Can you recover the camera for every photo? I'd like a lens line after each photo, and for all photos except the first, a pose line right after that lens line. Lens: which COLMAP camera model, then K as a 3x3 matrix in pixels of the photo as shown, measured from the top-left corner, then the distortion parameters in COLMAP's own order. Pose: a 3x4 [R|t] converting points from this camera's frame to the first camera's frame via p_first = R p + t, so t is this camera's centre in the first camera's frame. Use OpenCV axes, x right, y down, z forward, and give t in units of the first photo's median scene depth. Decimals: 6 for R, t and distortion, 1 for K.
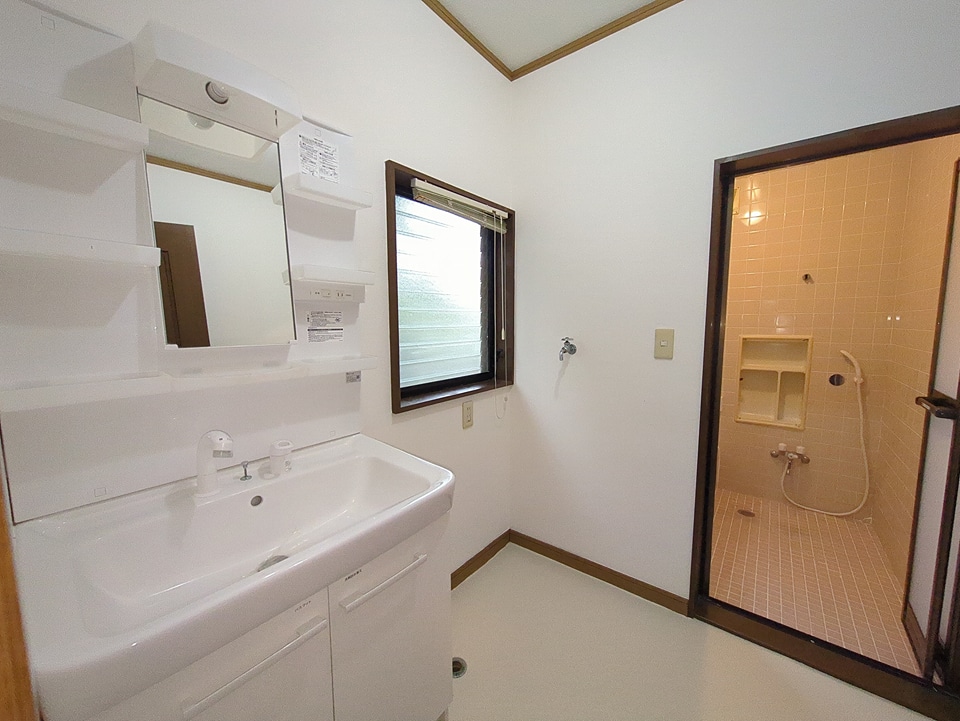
lens RADIAL K [[376.0, 0, 480.0], [0, 376.0, 363.0], [0, 0, 1]] dist [-0.004066, 0.001764]
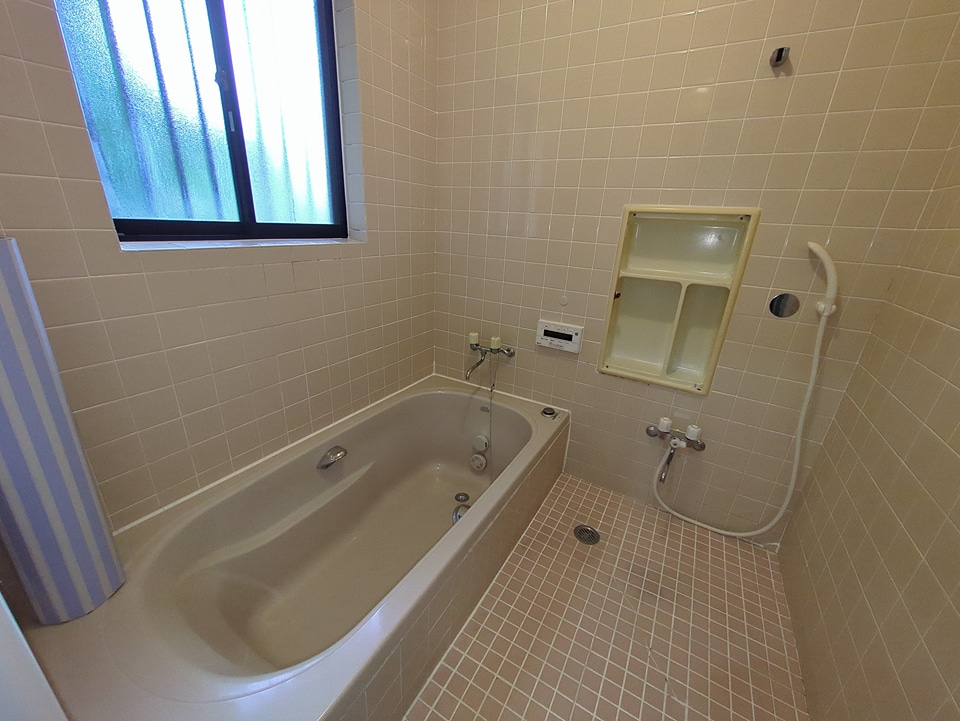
lens RADIAL K [[376.0, 0, 480.7], [0, 376.0, 356.8], [0, 0, 1]] dist [-0.004066, 0.001764]
pose [[0.988490, 0.015311, 0.150512, 0.458137], [-0.050470, 0.971248, 0.232660, 0.014976], [-0.142622, -0.237578, 0.960841, 0.537357]]
